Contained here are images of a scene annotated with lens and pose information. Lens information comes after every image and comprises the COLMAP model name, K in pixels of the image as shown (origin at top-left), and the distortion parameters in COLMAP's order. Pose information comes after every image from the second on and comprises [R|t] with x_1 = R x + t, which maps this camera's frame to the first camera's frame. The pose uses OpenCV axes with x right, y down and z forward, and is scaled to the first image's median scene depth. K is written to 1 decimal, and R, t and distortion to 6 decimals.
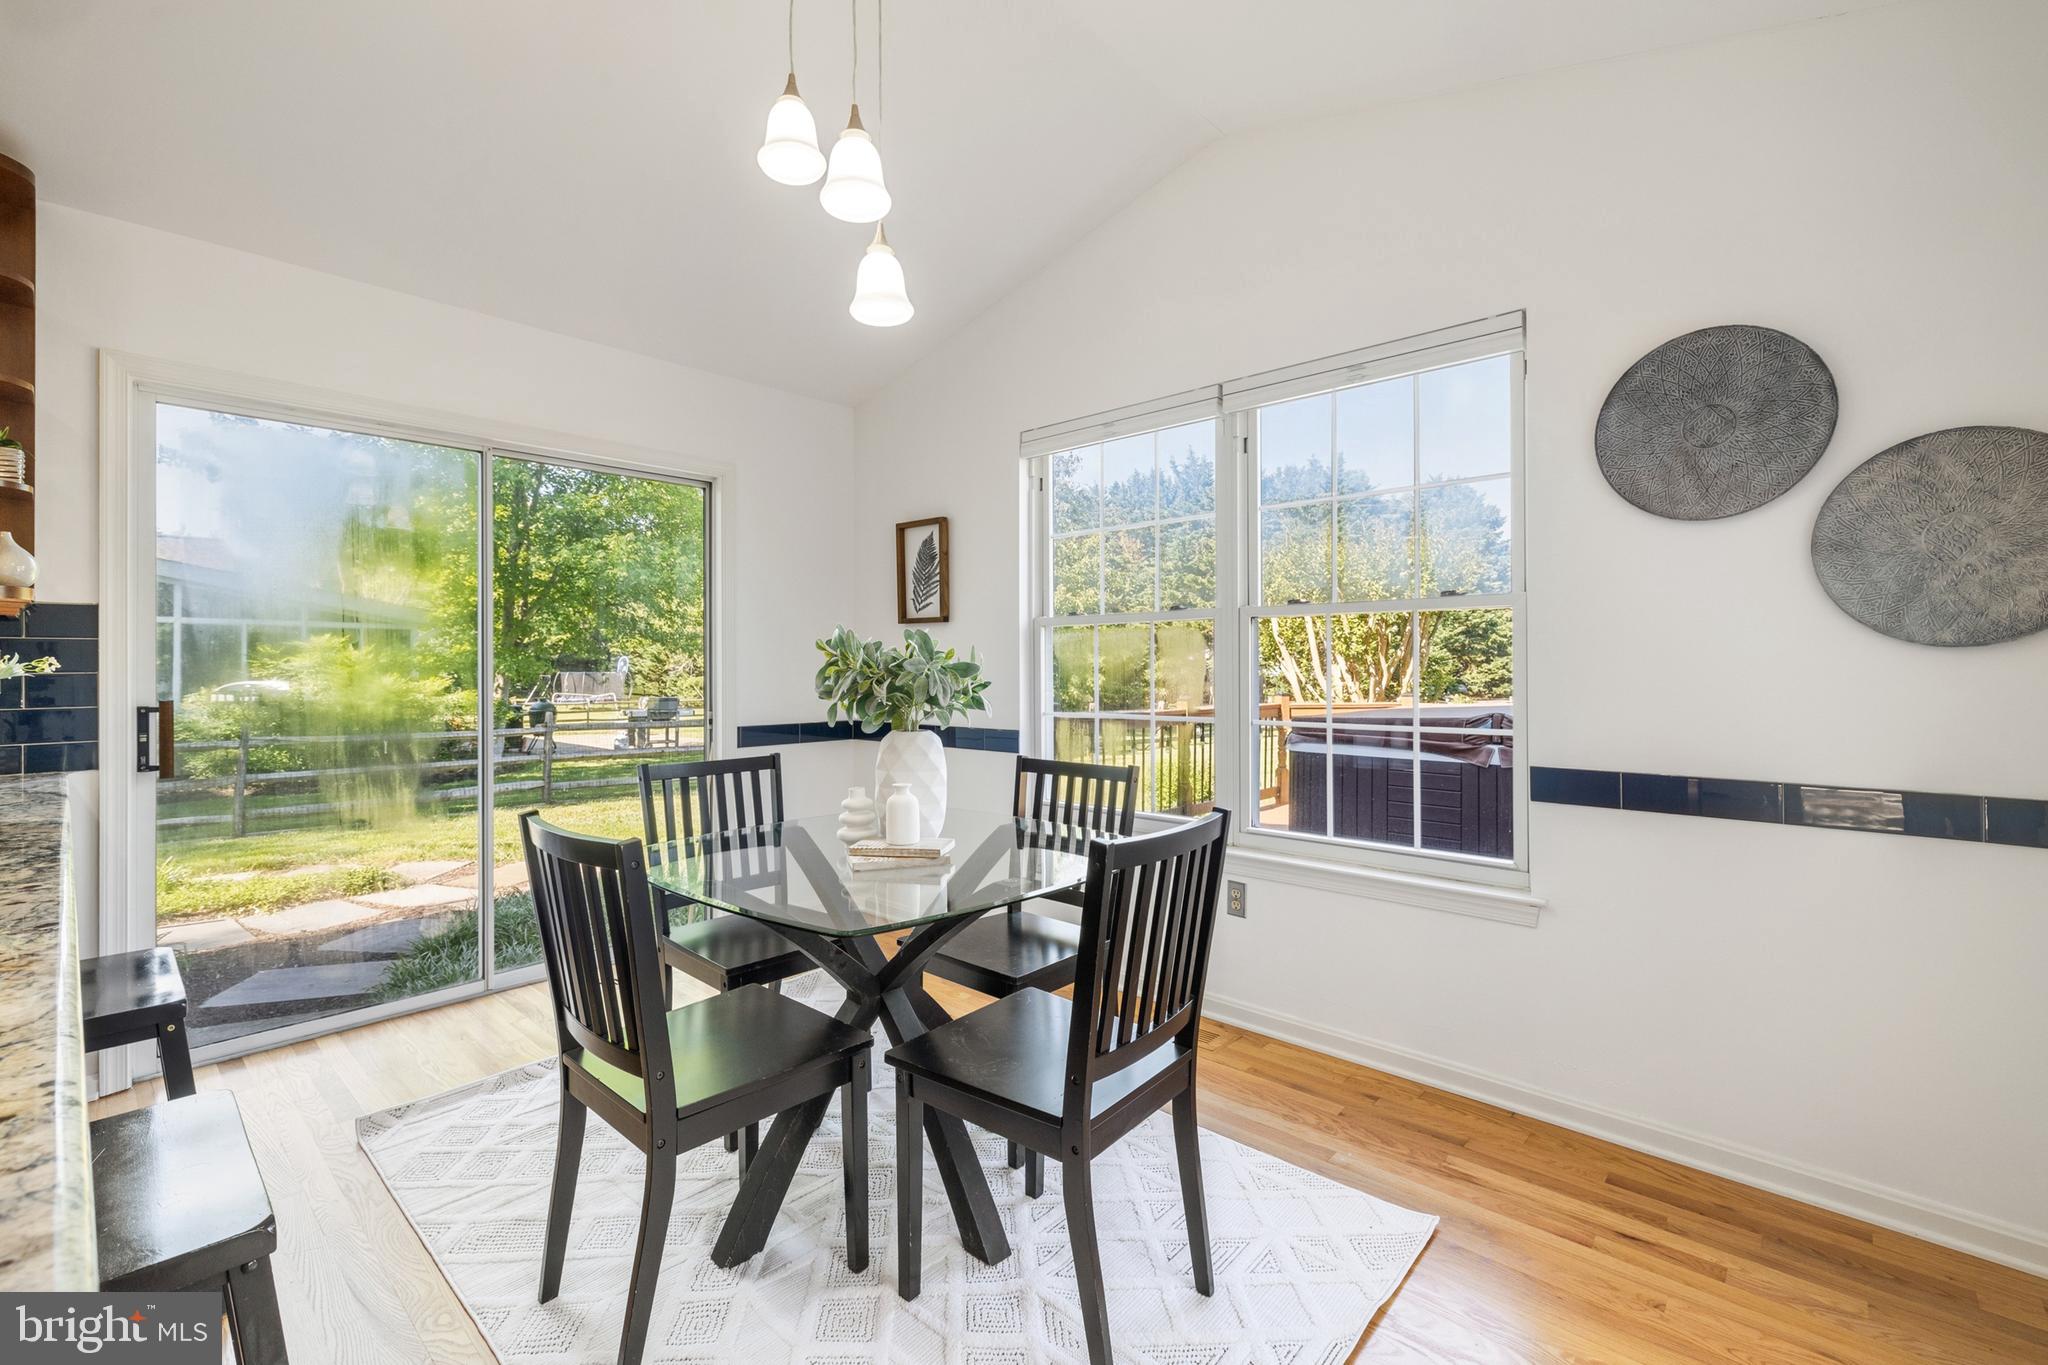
lens RADIAL K [[858.4, 0, 1018.1], [0, 858.4, 667.2], [0, 0, 1]] dist [-0.000327, 0.000447]
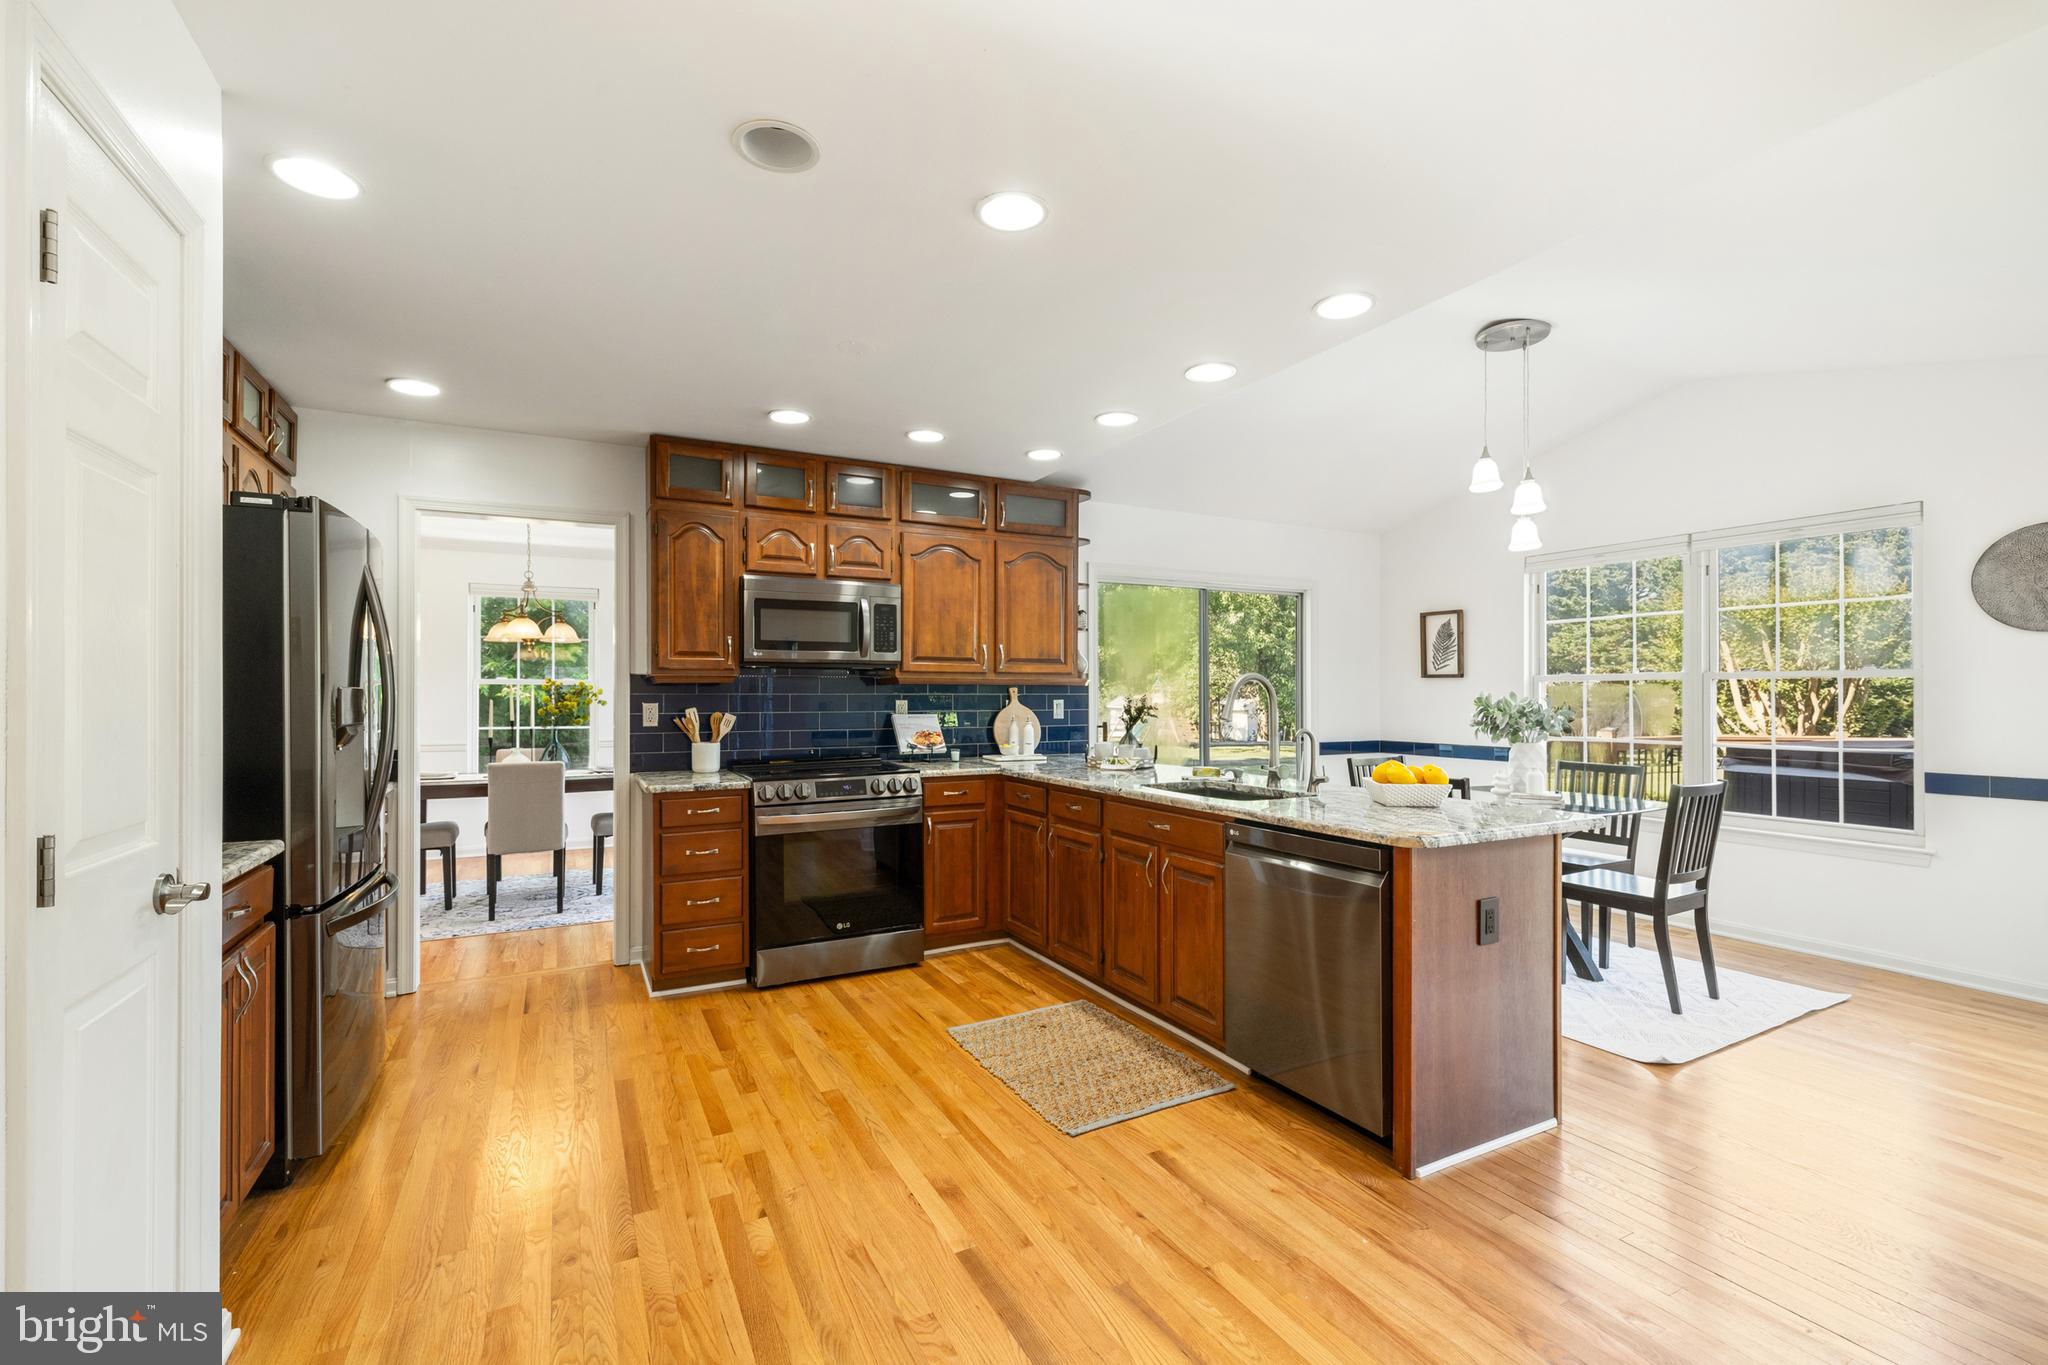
lens RADIAL K [[858.4, 0, 1026.1], [0, 858.4, 693.4], [0, 0, 1]] dist [-0.000327, 0.000447]
pose [[0.942939, 0.002501, -0.332955, -0.308507], [-0.002522, 0.999997, 0.000369, -0.022565], [0.332955, 0.000491, 0.942943, -0.717887]]
